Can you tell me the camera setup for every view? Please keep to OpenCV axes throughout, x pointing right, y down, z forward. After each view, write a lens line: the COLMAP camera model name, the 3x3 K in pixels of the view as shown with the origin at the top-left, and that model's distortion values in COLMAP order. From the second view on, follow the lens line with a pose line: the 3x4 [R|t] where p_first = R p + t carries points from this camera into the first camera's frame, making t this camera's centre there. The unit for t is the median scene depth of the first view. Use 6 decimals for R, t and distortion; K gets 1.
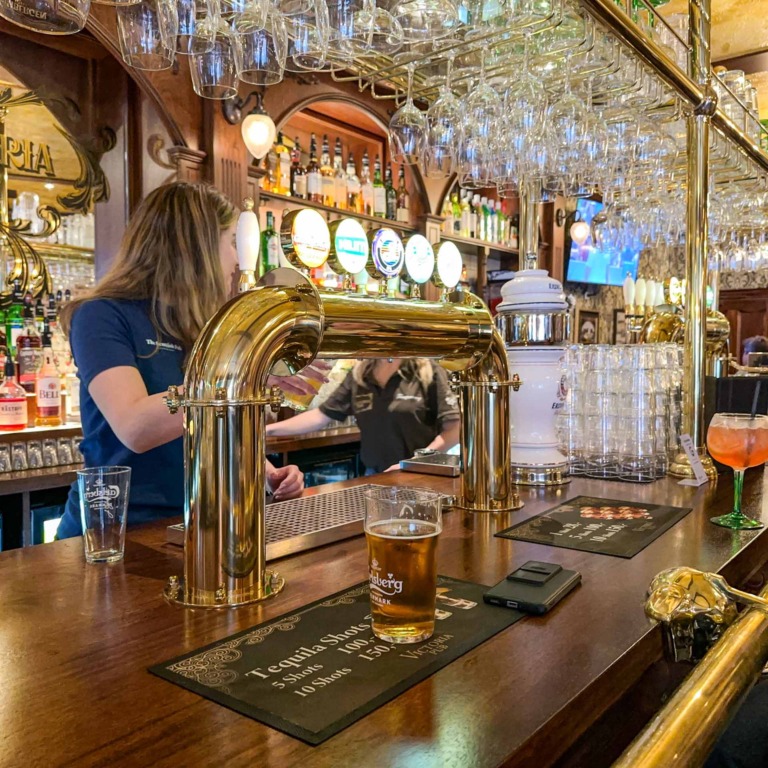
lens RADIAL K [[750.6, 0, 384.0], [0, 750.6, 384.0], [0, 0, 1]] dist [-0.009241, -0.013955]
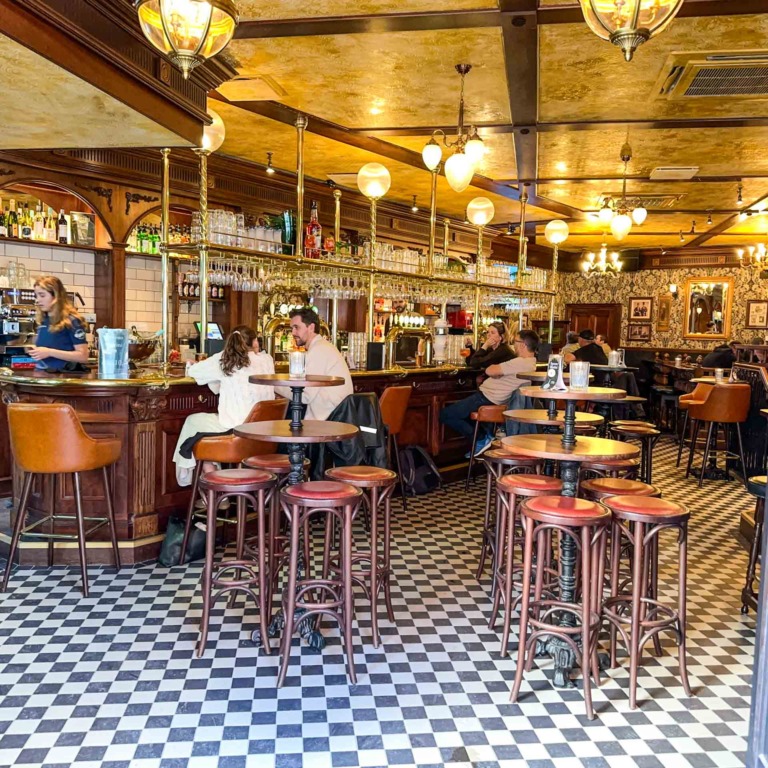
lens RADIAL K [[750.6, 0, 384.0], [0, 750.6, 384.0], [0, 0, 1]] dist [-0.009241, -0.013955]
pose [[0.999681, 0.024854, -0.004452, -0.134485], [-0.024713, 0.999268, 0.029216, 0.132842], [0.005175, -0.029097, 0.999563, -3.886316]]
